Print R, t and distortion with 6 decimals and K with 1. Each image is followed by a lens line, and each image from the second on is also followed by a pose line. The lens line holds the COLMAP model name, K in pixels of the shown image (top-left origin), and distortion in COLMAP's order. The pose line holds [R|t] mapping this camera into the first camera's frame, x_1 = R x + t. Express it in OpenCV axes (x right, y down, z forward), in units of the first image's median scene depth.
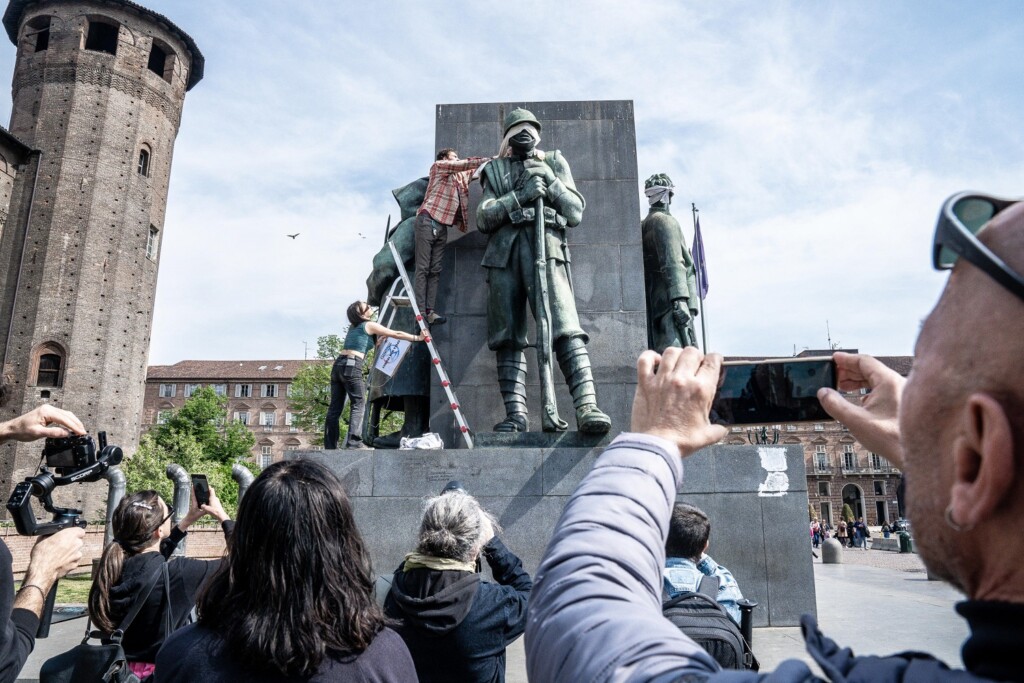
lens RADIAL K [[716.0, 0, 509.9], [0, 716.0, 336.9], [0, 0, 1]] dist [-0.114968, 0.064009]
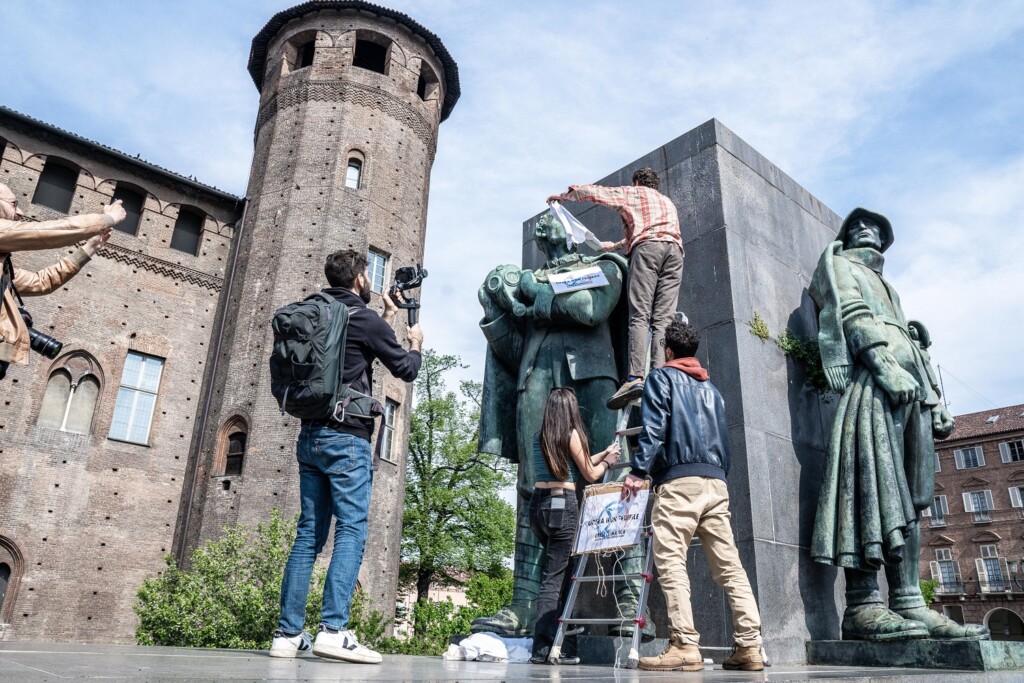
lens RADIAL K [[755.0, 0, 512.0], [0, 755.0, 341.5], [0, 0, 1]] dist [-0.123889, 0.079047]
pose [[0.690092, -0.250051, -0.679153, 0.108448], [0.142351, 0.966982, -0.211381, 0.134024], [0.709584, 0.049194, 0.702901, 0.596967]]
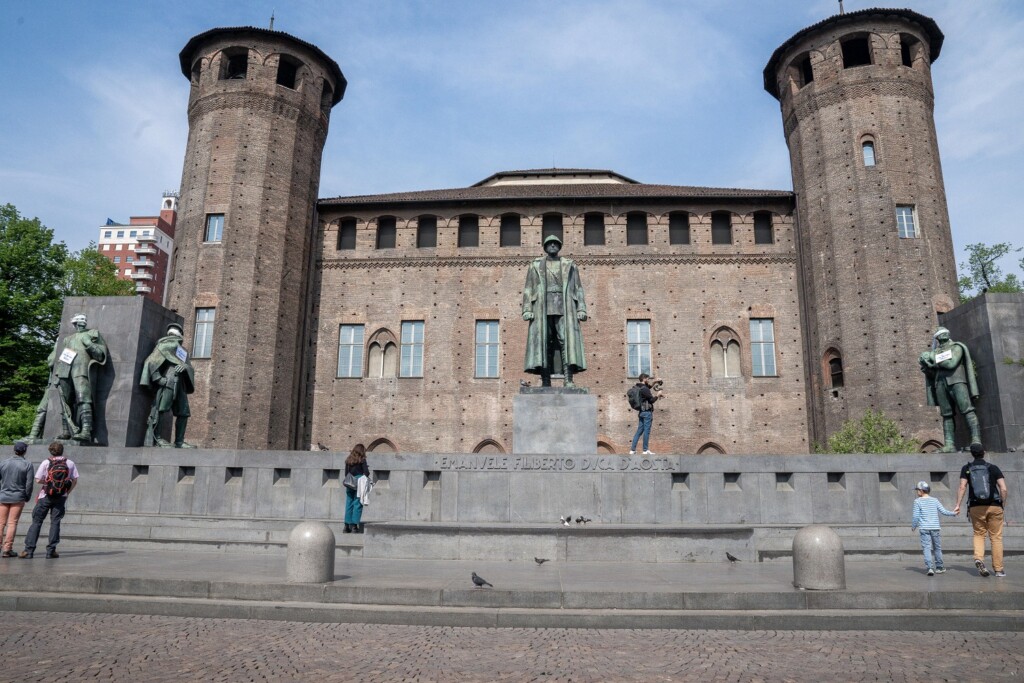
lens RADIAL K [[716.0, 0, 509.9], [0, 716.0, 336.9], [0, 0, 1]] dist [-0.114968, 0.064009]
pose [[-0.028707, -0.224113, -0.974140, 0.443104], [0.223663, 0.948392, -0.224781, 0.122086], [0.974244, -0.224332, 0.022901, 0.434483]]
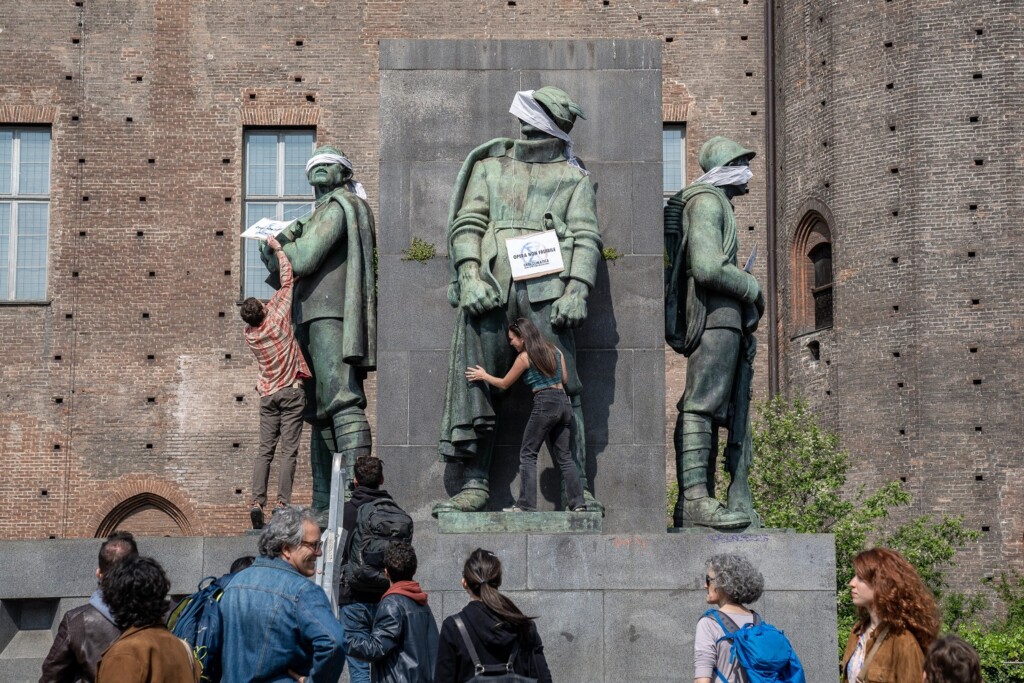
lens RADIAL K [[2117.6, 0, 540.1], [0, 2117.6, 319.2], [0, 0, 1]] dist [0.254238, 0.143700]
pose [[0.038860, -0.160563, -0.986260, 0.438144], [0.238966, 0.959860, -0.146849, 0.186045], [0.970250, -0.229976, 0.075670, 0.706055]]
